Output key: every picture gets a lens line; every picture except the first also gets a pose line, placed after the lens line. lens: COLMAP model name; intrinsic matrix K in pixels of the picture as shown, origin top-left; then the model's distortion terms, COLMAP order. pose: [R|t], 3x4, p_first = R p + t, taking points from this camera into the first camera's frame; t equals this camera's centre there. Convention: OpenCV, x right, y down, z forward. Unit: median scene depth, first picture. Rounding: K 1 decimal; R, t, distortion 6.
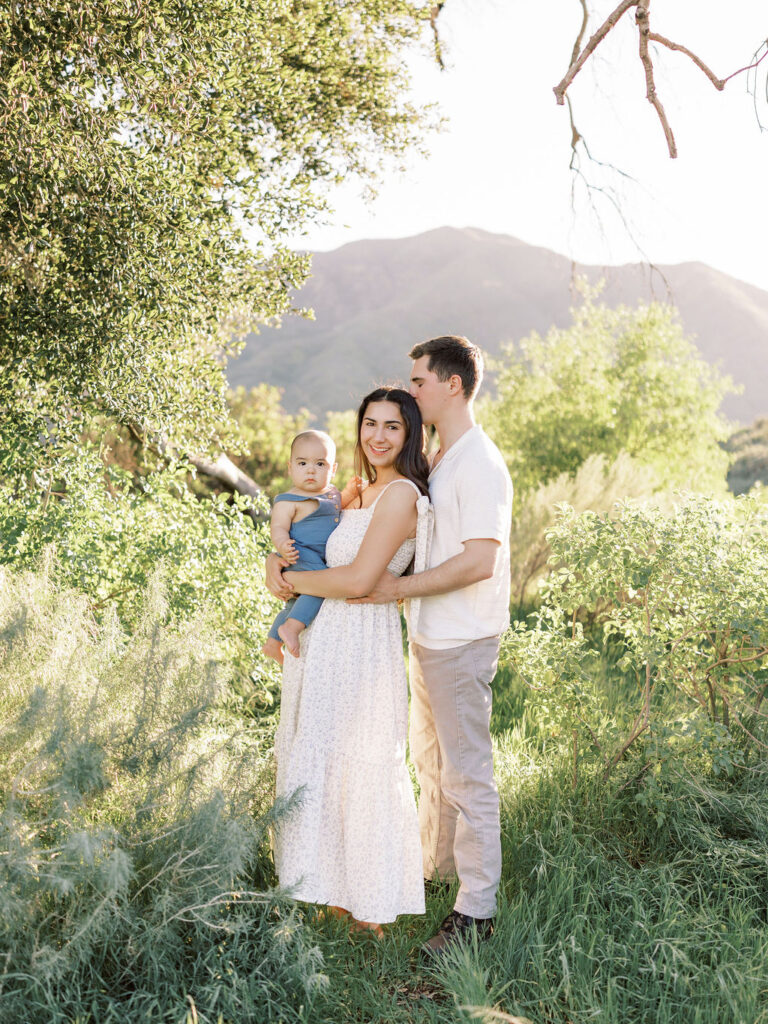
lens RADIAL K [[1023.6, 0, 407.8], [0, 1023.6, 527.5], [0, 0, 1]] dist [-0.001198, 0.006655]
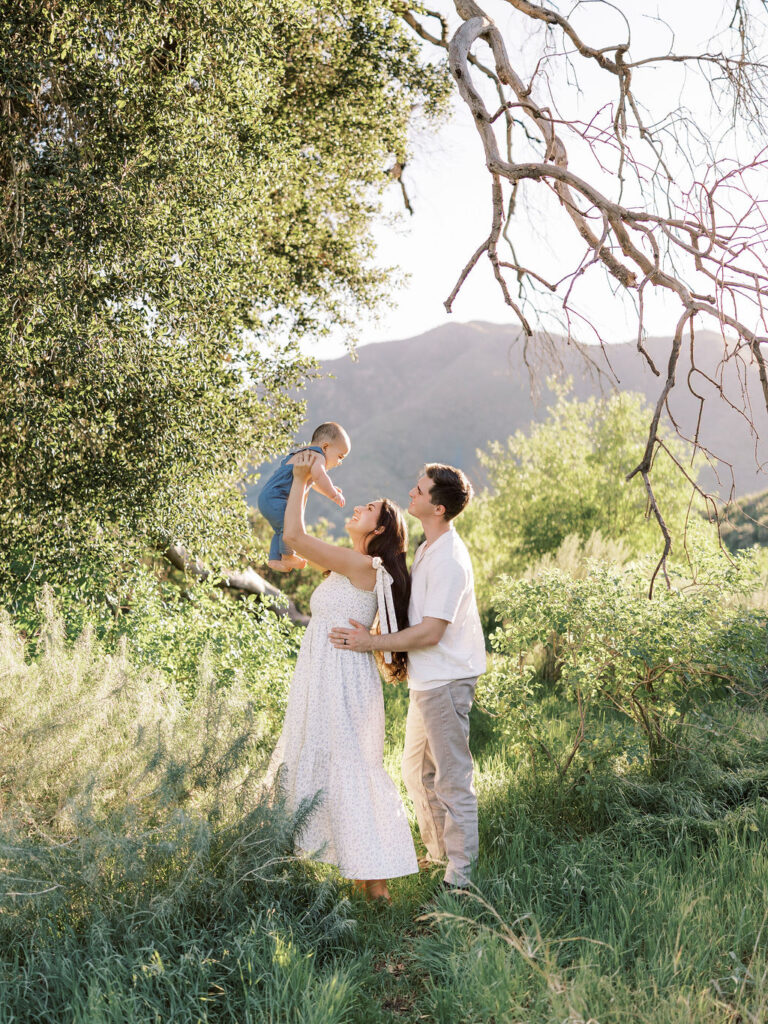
lens RADIAL K [[1023.6, 0, 407.8], [0, 1023.6, 527.5], [0, 0, 1]] dist [-0.001198, 0.006655]
pose [[0.994909, -0.098405, -0.021722, 0.049382], [0.095895, 0.990741, -0.096110, 0.024781], [0.030979, 0.093538, 0.995134, -0.270498]]
